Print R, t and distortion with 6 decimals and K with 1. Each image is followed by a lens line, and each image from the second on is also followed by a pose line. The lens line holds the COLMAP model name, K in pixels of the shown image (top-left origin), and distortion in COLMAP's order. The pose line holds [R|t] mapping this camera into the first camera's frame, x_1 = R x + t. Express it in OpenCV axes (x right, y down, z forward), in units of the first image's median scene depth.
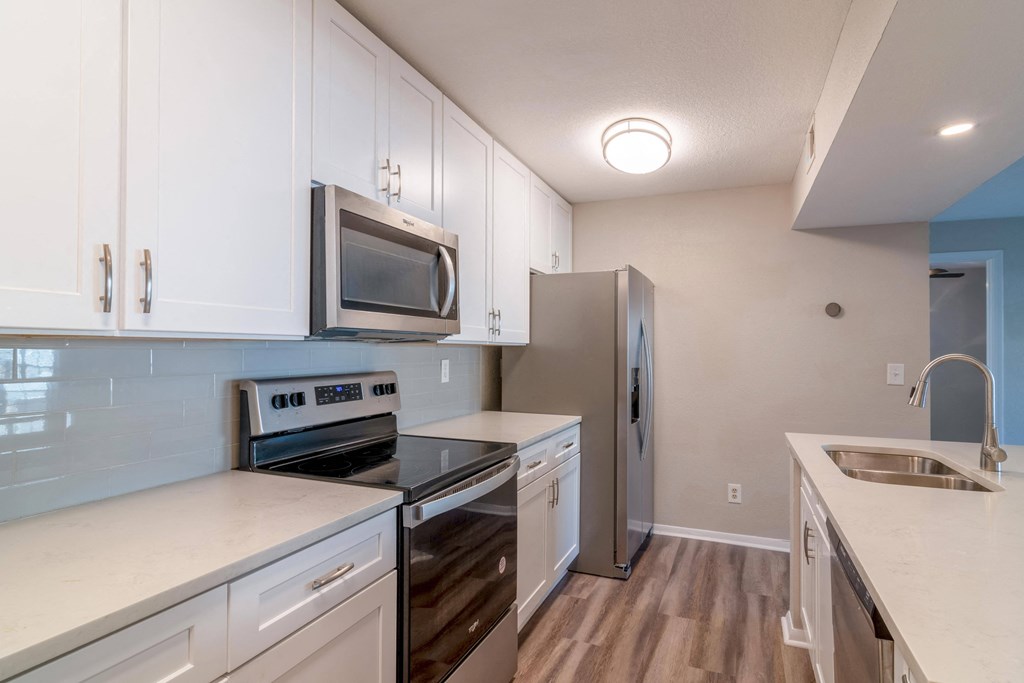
lens RADIAL K [[550.3, 0, 512.0], [0, 550.3, 341.5], [0, 0, 1]] dist [-0.025281, -0.000810]
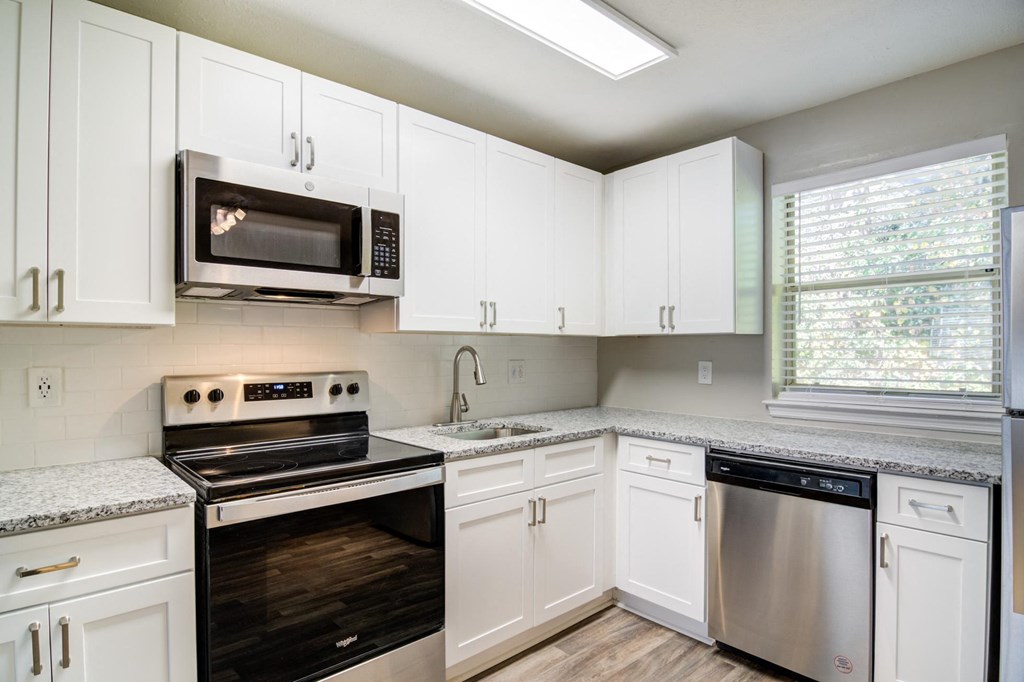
lens RADIAL K [[553.6, 0, 509.7], [0, 553.6, 346.5], [0, 0, 1]] dist [0.000331, -0.013239]
pose [[0.899585, 0.000224, -0.436746, 0.521015], [0.003262, 0.999969, 0.007232, 0.003480], [0.436733, -0.007930, 0.899556, 0.234289]]
